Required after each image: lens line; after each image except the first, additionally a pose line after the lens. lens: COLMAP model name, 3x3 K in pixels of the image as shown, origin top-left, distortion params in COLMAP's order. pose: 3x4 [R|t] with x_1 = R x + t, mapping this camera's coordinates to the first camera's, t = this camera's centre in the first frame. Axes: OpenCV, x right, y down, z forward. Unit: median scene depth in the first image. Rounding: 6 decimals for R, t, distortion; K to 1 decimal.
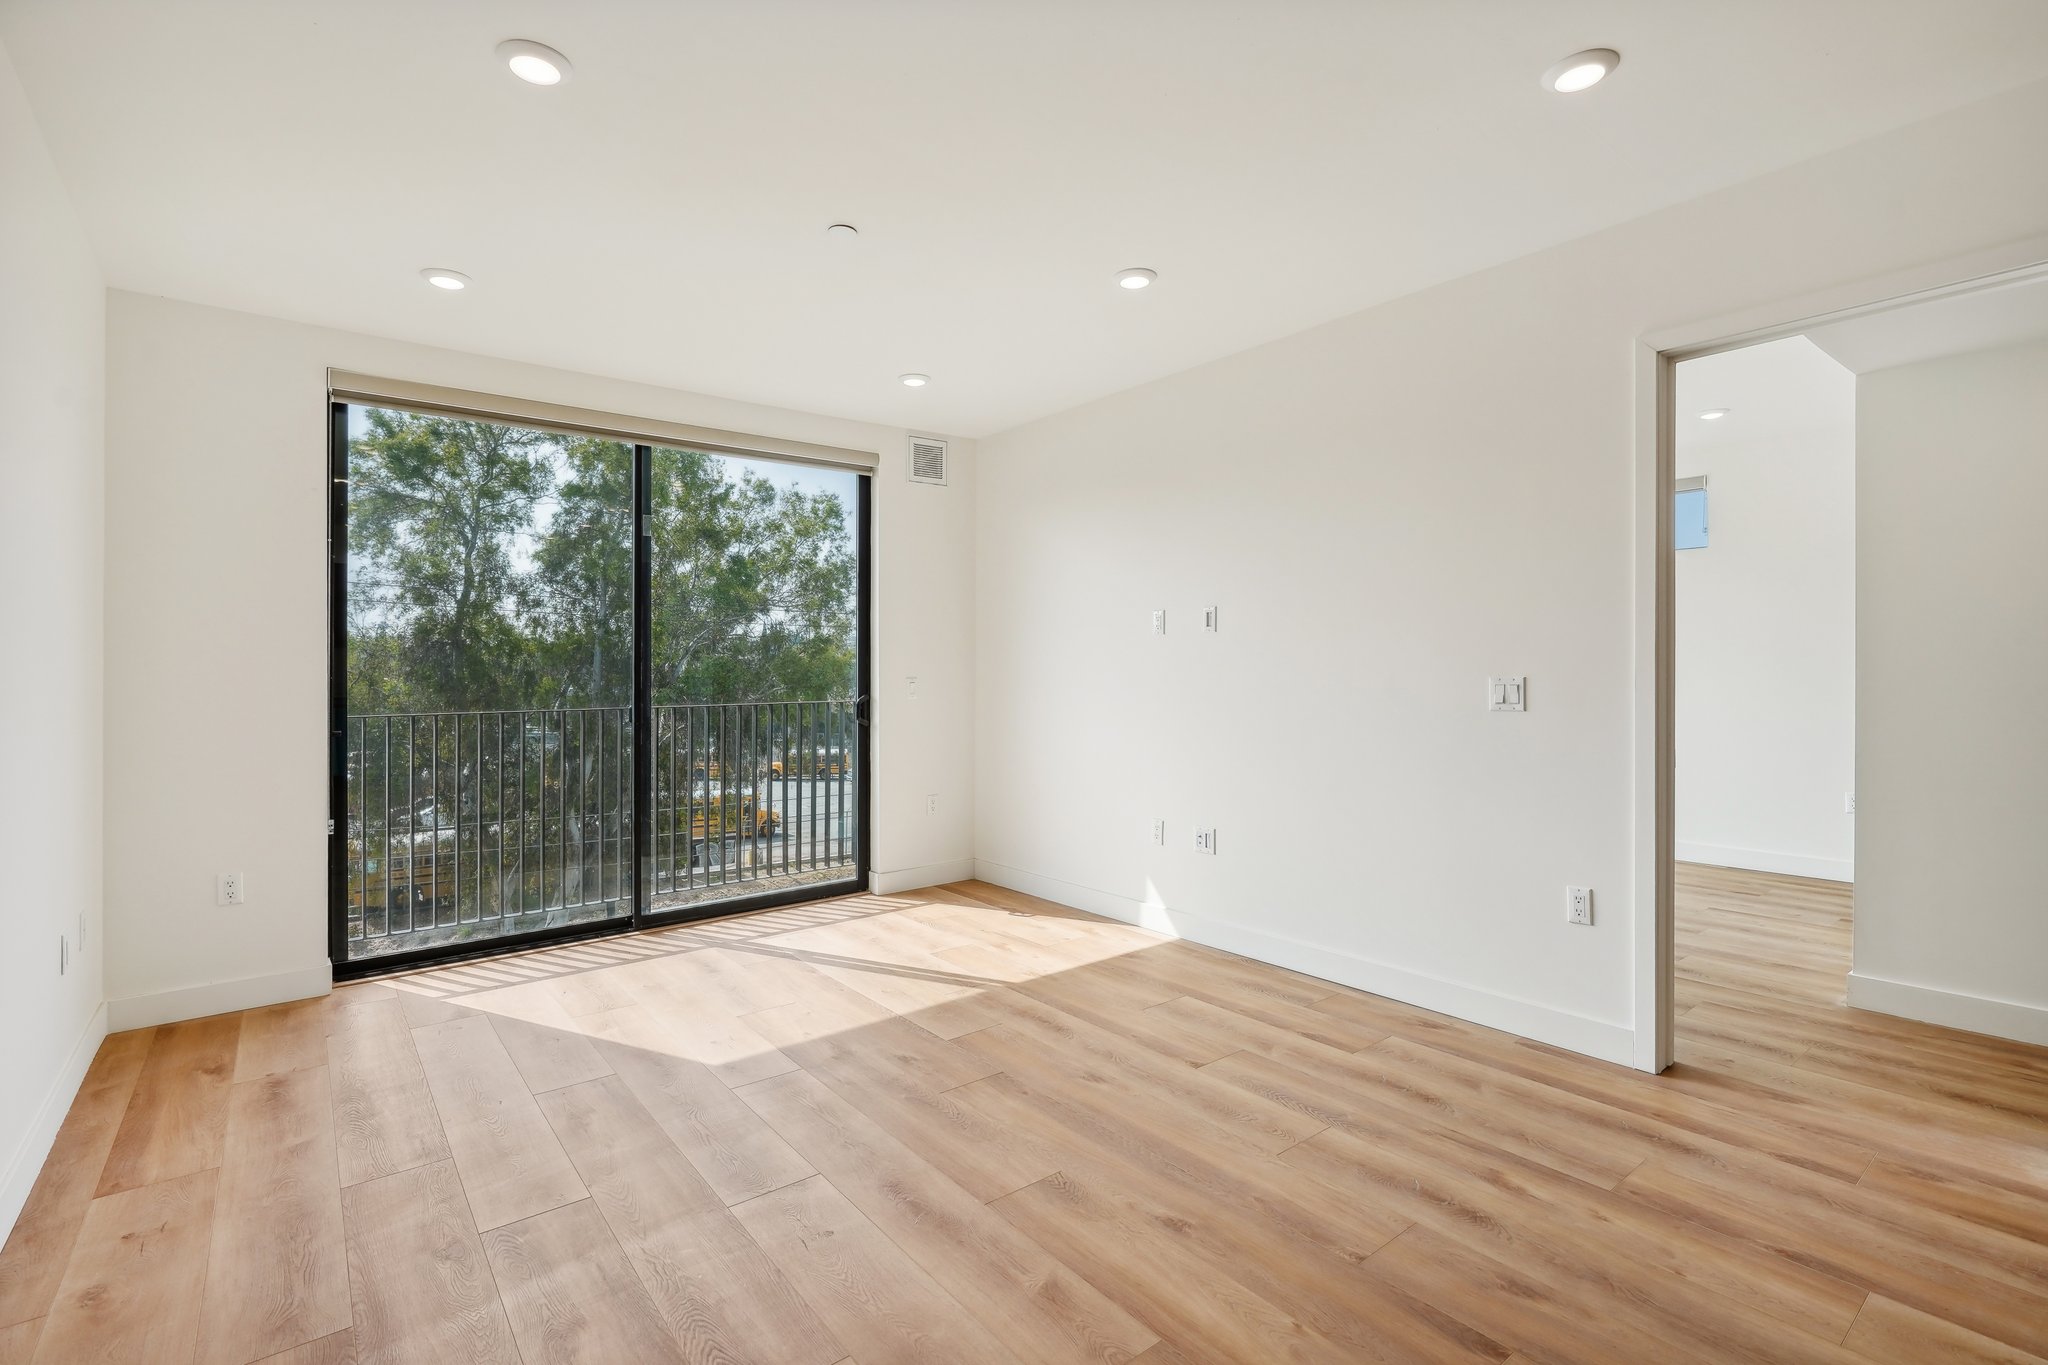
lens RADIAL K [[929.7, 0, 1078.5], [0, 929.7, 682.8], [0, 0, 1]] dist [-0.002034, 0.000152]
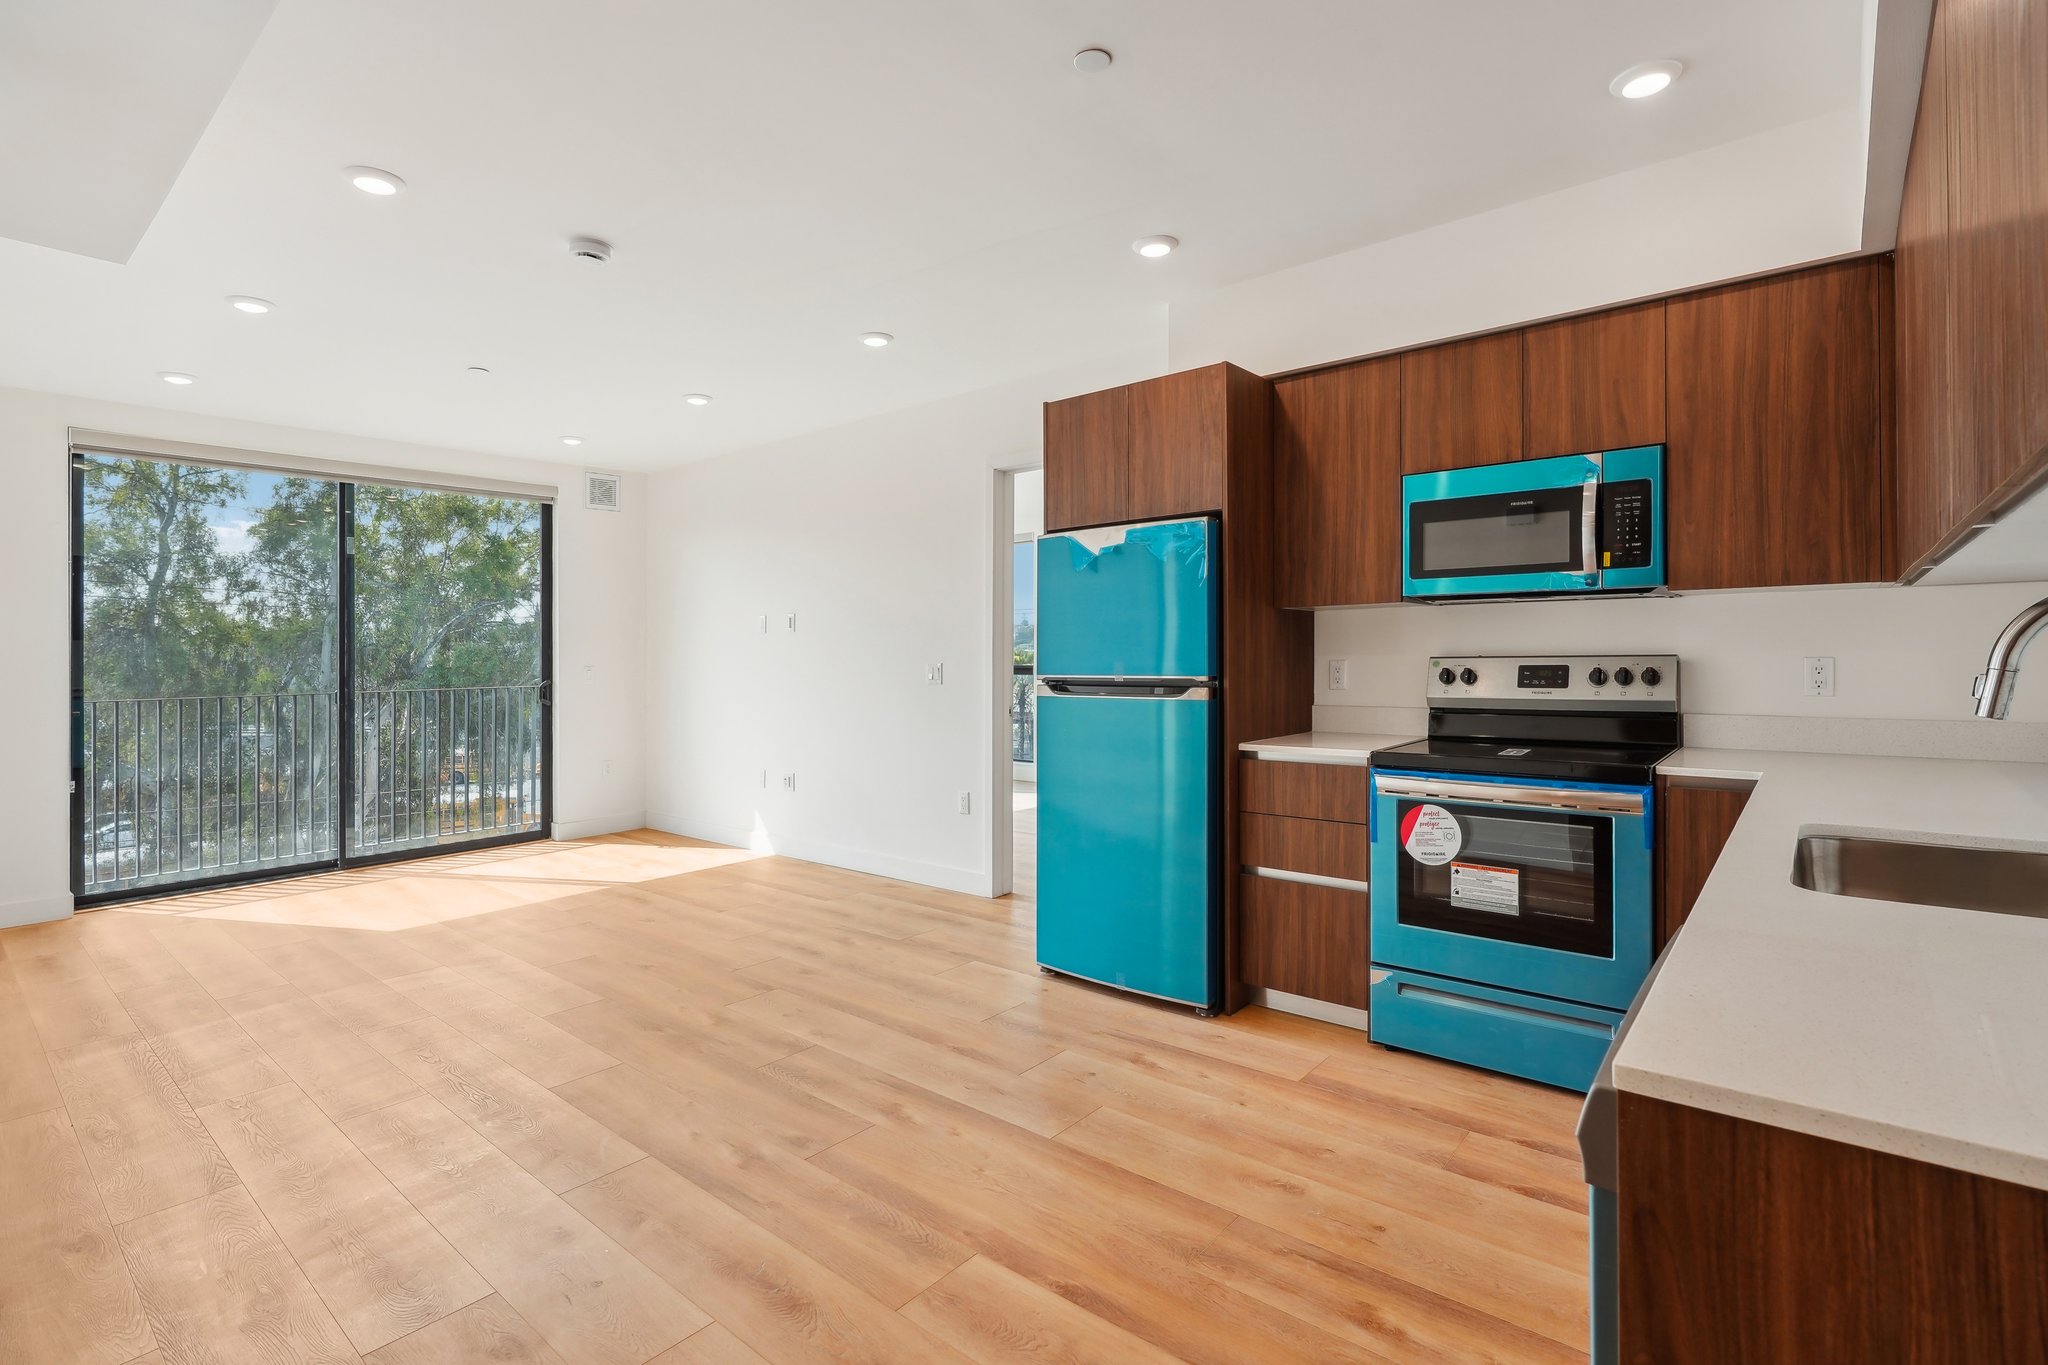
lens RADIAL K [[953.8, 0, 1031.9], [0, 953.8, 664.2], [0, 0, 1]] dist [-0.003425, -0.000377]
pose [[0.987409, -0.005549, 0.158093, 0.200494], [0.006721, 0.999954, -0.006881, 0.004374], [-0.158048, 0.007857, 0.987400, -0.344557]]
